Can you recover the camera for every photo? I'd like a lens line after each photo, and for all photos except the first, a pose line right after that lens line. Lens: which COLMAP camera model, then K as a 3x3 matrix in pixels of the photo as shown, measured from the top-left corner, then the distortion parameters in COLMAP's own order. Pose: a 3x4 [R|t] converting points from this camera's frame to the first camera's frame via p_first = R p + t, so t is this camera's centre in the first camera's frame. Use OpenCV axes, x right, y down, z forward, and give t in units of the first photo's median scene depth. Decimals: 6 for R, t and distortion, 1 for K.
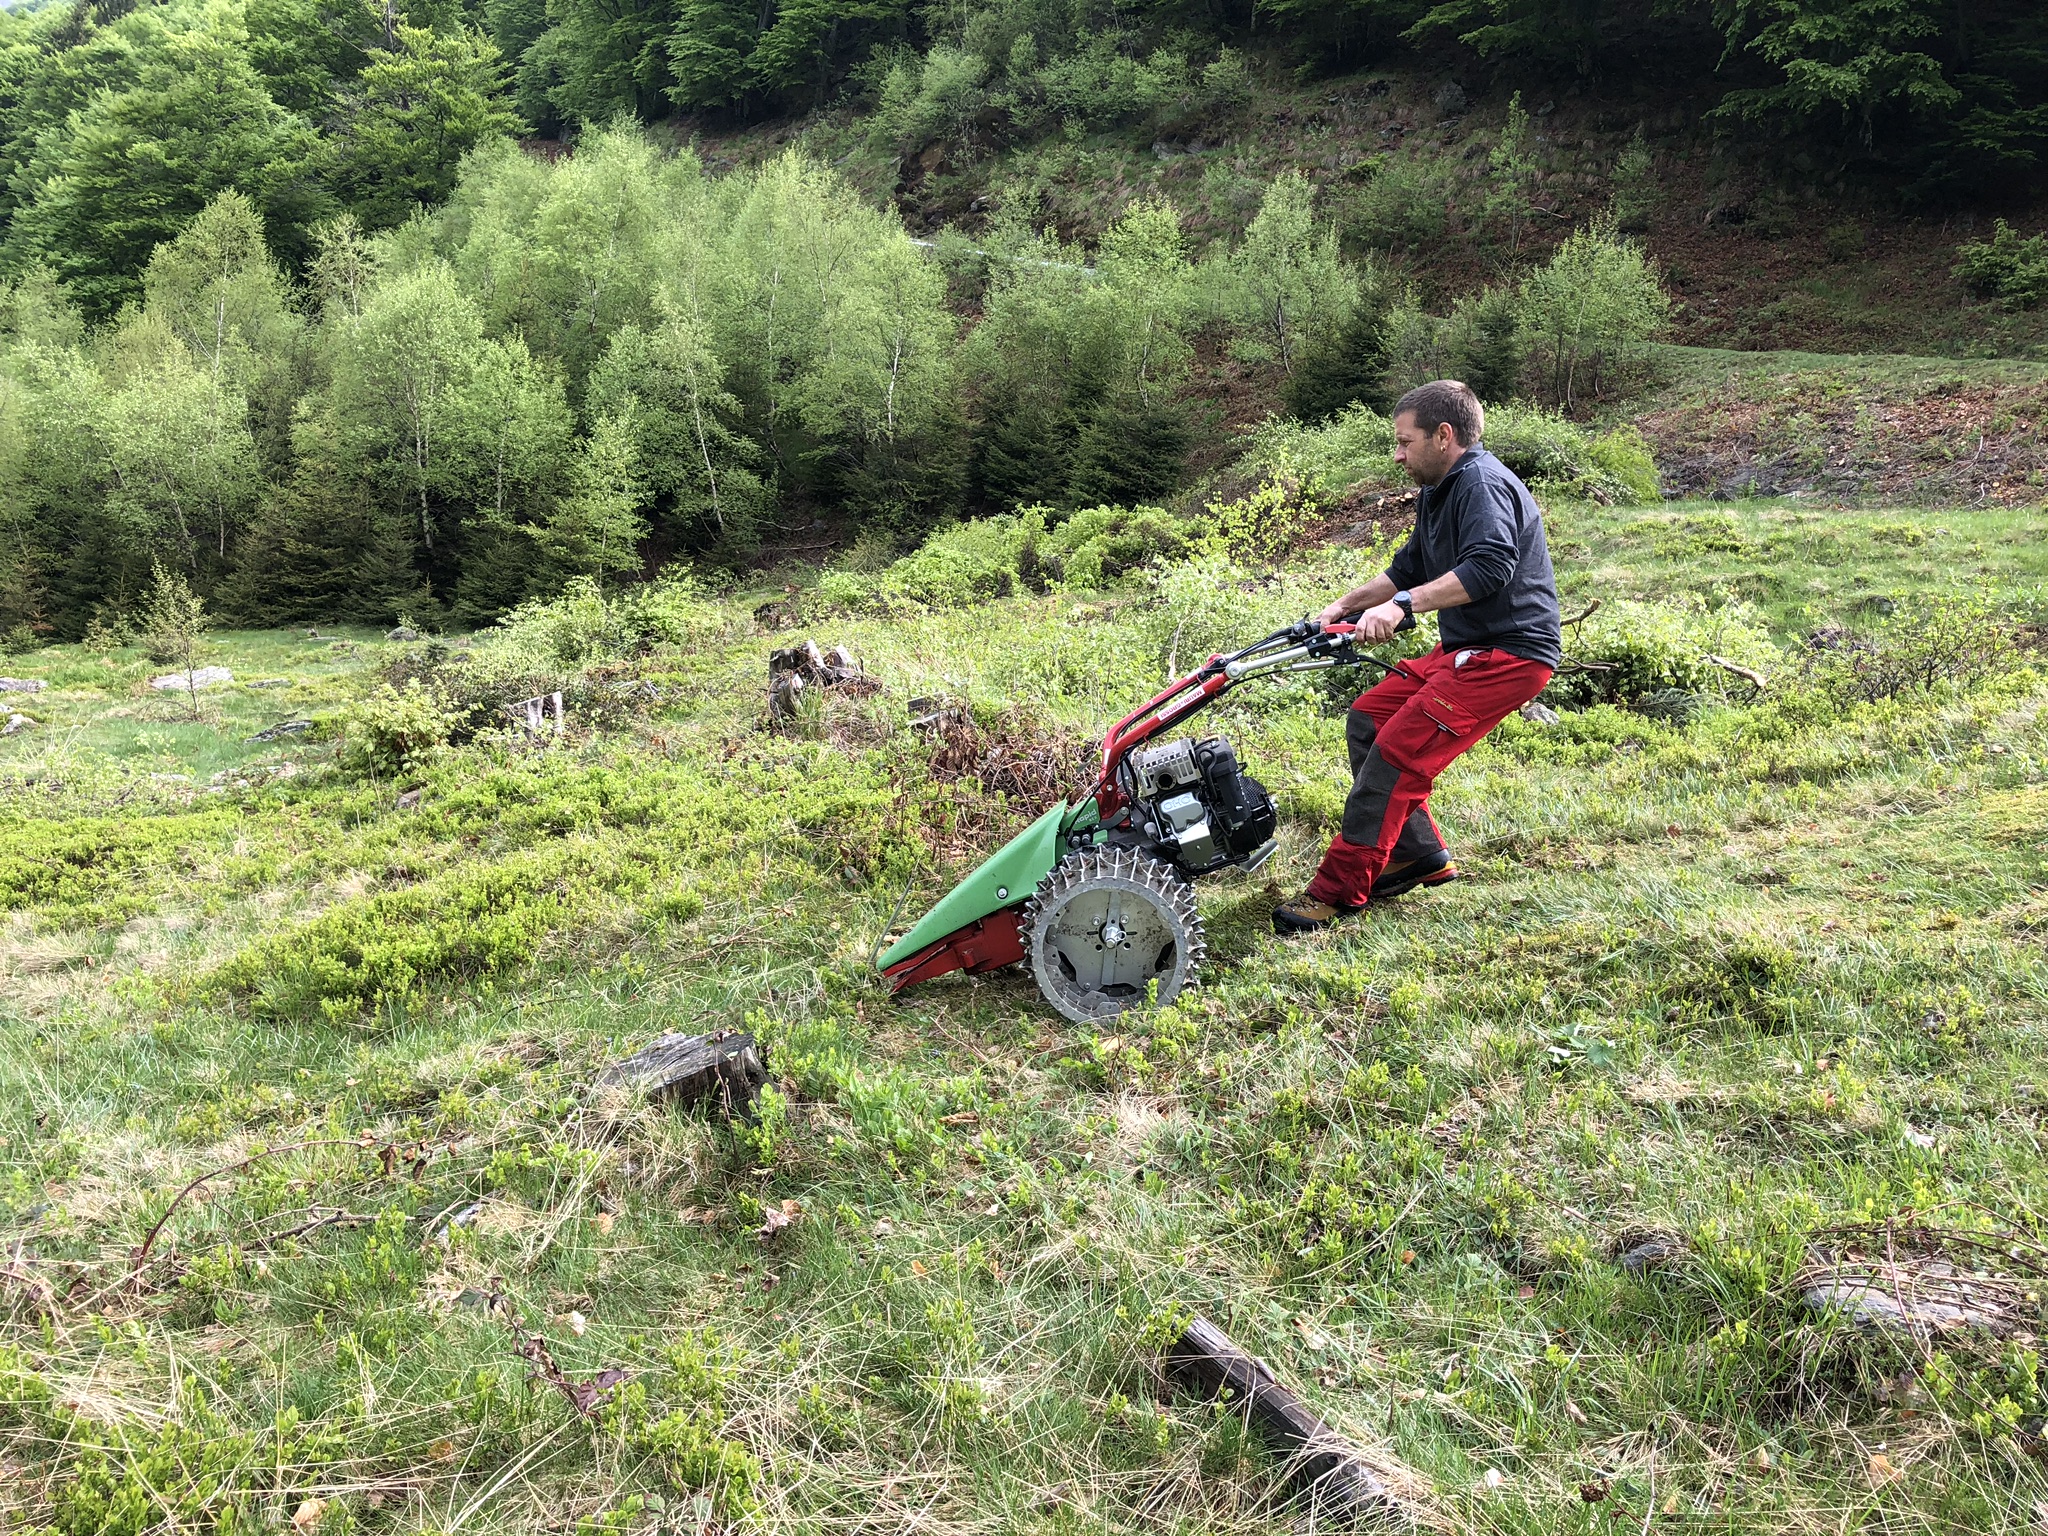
lens RADIAL K [[1661.8, 0, 998.1], [0, 1661.8, 766.5], [0, 0, 1]] dist [0.003250, -0.007415]
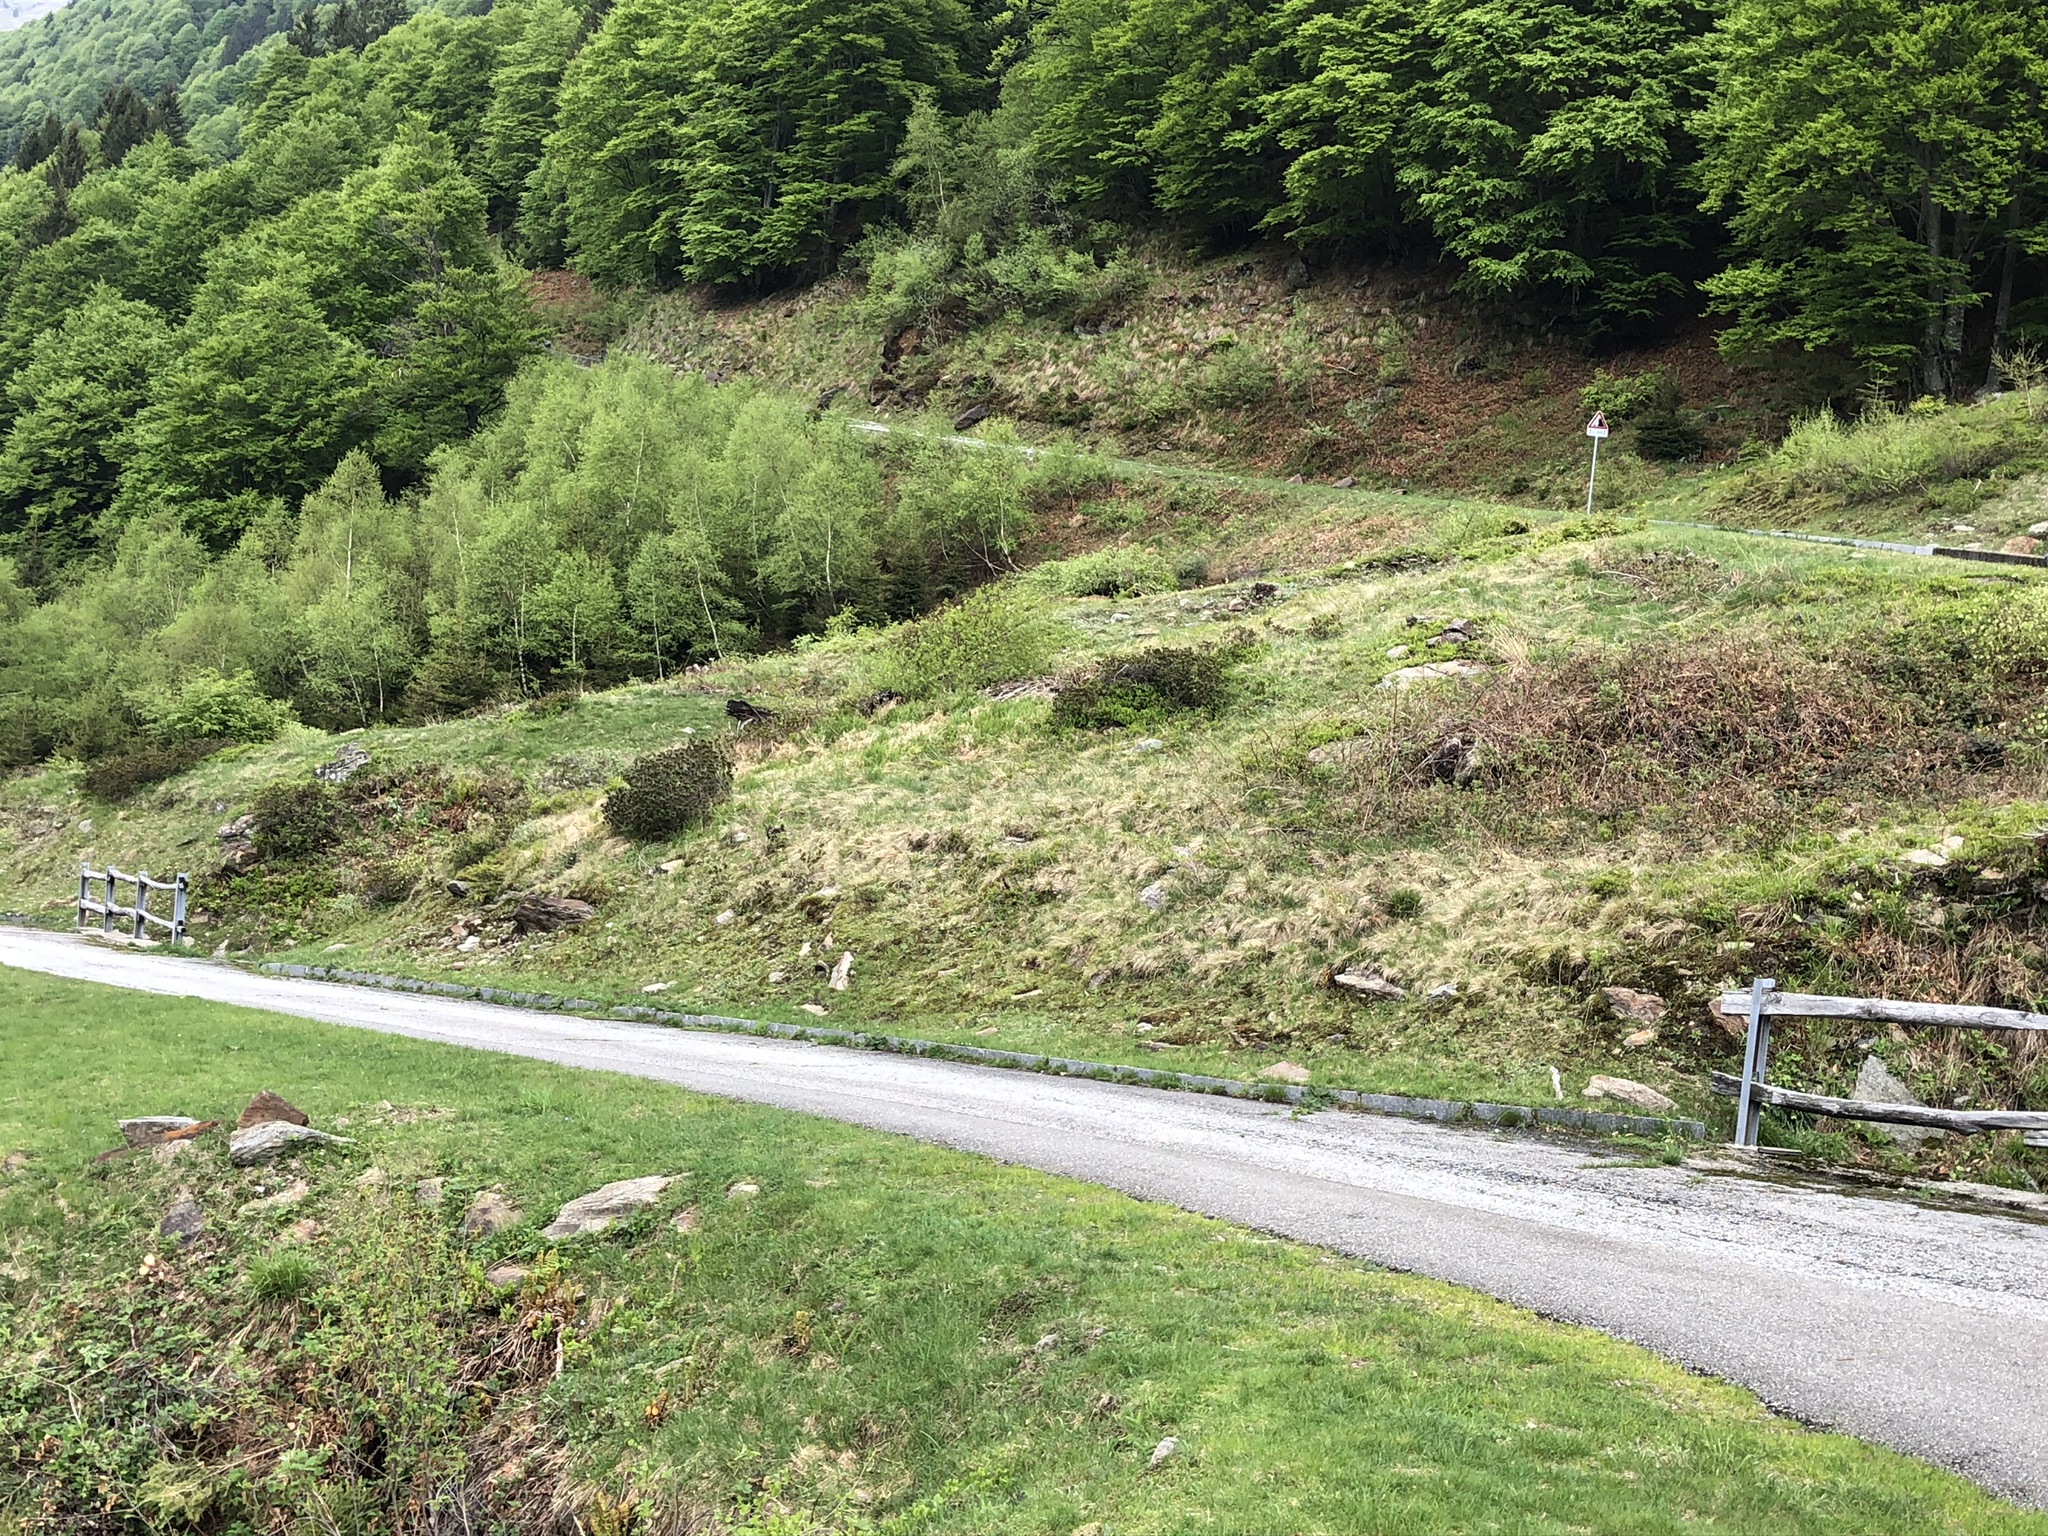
lens RADIAL K [[2533.3, 0, 993.8], [0, 2533.3, 765.9], [0, 0, 1]] dist [0.027786, -0.055045]
pose [[0.991858, -0.081714, -0.097680, 0.173956], [0.070267, 0.990834, -0.115374, 0.137059], [0.106213, 0.107571, 0.988508, -0.723405]]
